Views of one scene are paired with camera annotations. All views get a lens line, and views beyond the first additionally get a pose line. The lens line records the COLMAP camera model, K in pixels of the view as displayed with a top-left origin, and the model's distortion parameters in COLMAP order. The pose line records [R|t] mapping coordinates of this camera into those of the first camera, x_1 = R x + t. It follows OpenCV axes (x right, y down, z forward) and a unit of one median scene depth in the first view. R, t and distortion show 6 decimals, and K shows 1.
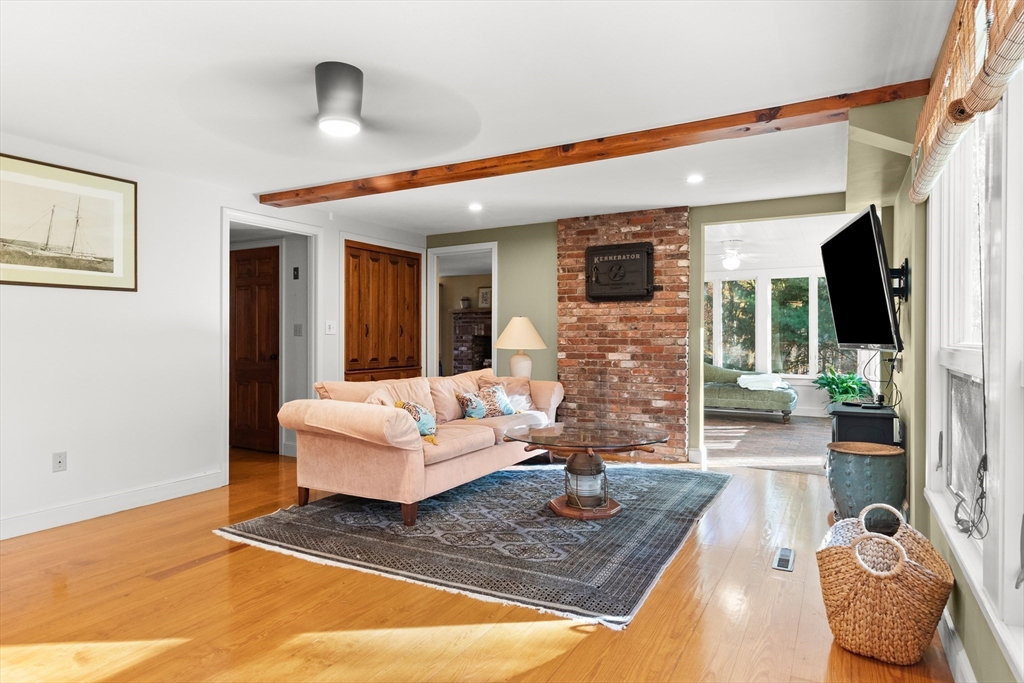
lens RADIAL K [[600.2, 0, 516.2], [0, 600.2, 338.0], [0, 0, 1]] dist [0.002854, 0.000125]
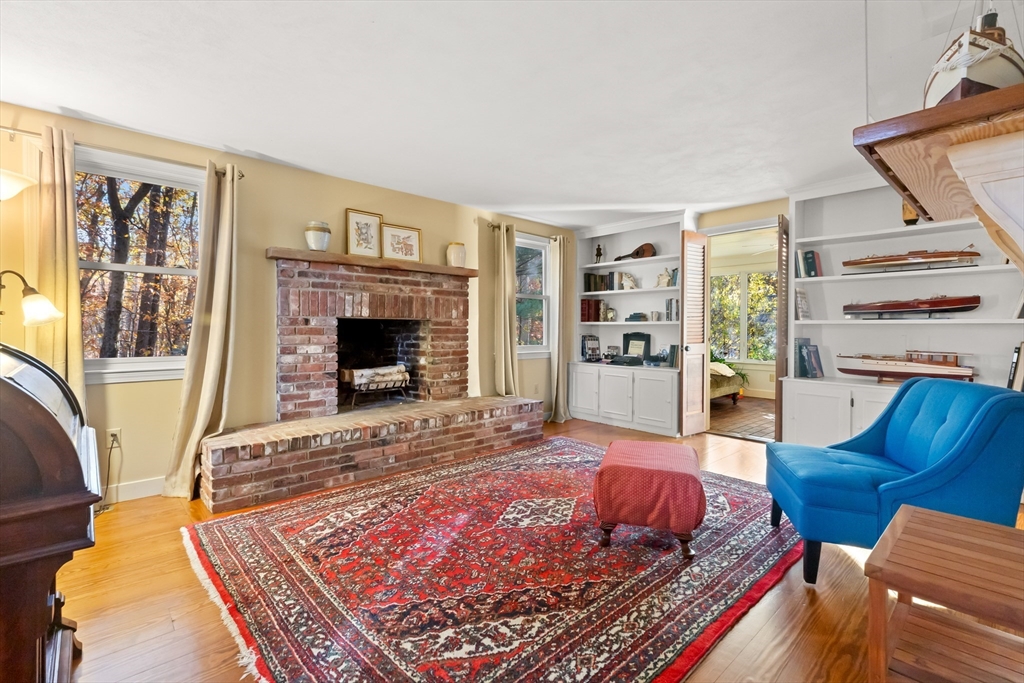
lens RADIAL K [[464.0, 0, 511.3], [0, 464.0, 333.6], [0, 0, 1]] dist [0.002581, 0.000385]
pose [[0.323275, -0.008858, 0.946263, -0.694783], [-0.001051, 0.999952, 0.009719, 0.007679], [-0.946304, -0.004137, 0.323251, 1.558568]]
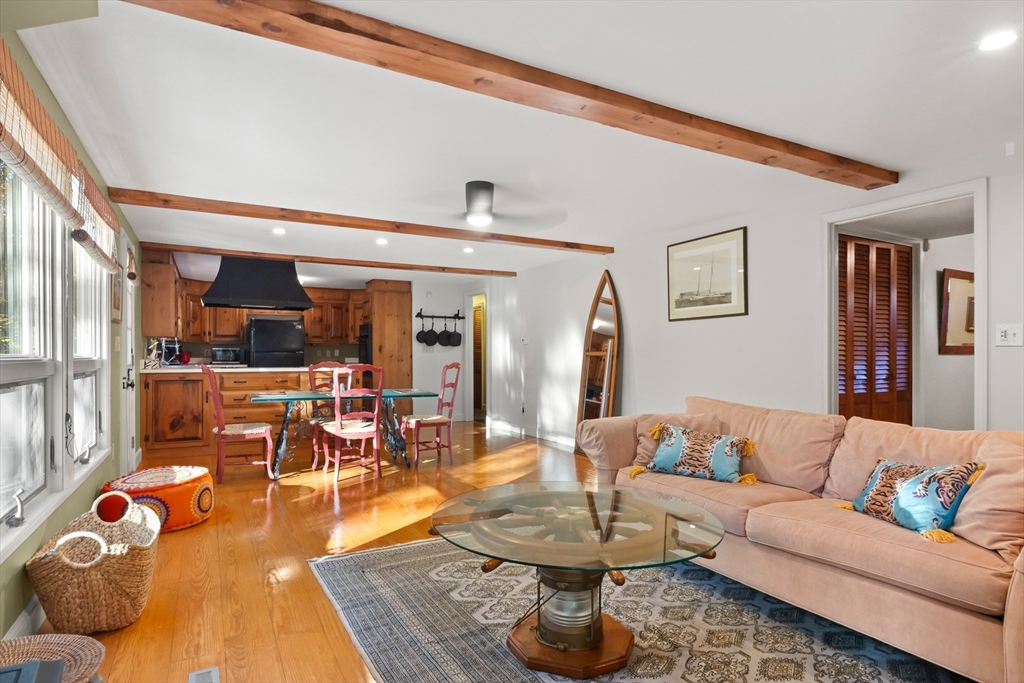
lens RADIAL K [[555.2, 0, 523.7], [0, 555.2, 359.2], [0, 0, 1]] dist [-0.004192, -0.000033]
pose [[-0.527390, 0.005321, -0.849607, 0.418884], [-0.003362, 0.999959, 0.008349, 0.003854], [0.849617, 0.007259, -0.527351, 0.878489]]
